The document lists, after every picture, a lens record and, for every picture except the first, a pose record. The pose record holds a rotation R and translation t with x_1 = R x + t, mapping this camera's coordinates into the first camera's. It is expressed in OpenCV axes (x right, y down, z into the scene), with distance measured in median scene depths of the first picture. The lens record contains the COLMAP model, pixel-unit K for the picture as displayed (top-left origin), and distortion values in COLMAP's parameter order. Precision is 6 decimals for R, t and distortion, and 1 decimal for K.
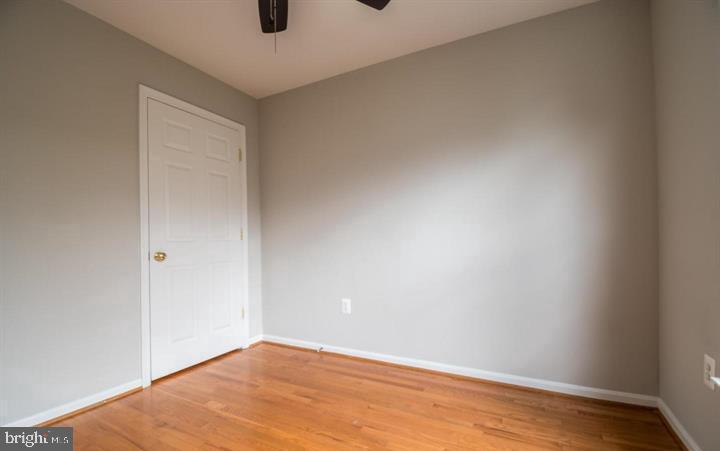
lens RADIAL K [[317.6, 0, 362.2], [0, 317.6, 239.7], [0, 0, 1]] dist [0.019458, -0.025486]
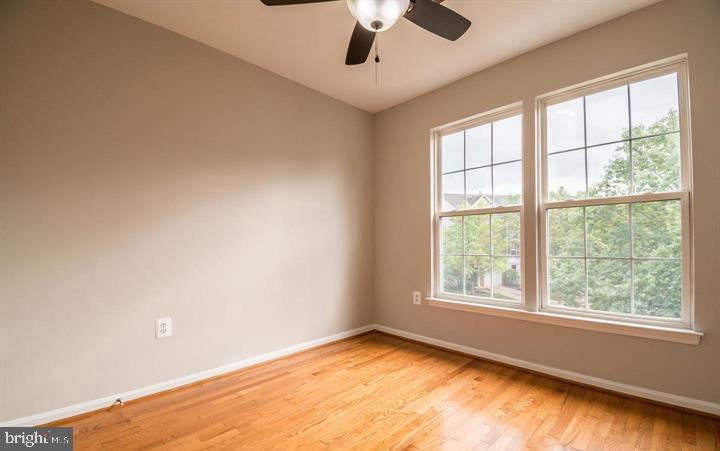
lens RADIAL K [[317.6, 0, 362.2], [0, 317.6, 239.7], [0, 0, 1]] dist [0.019458, -0.025486]
pose [[0.302432, 0.014574, 0.953060, -0.831952], [-0.009792, 0.999878, -0.012183, -0.000194], [-0.953121, -0.005648, 0.302537, 0.396075]]
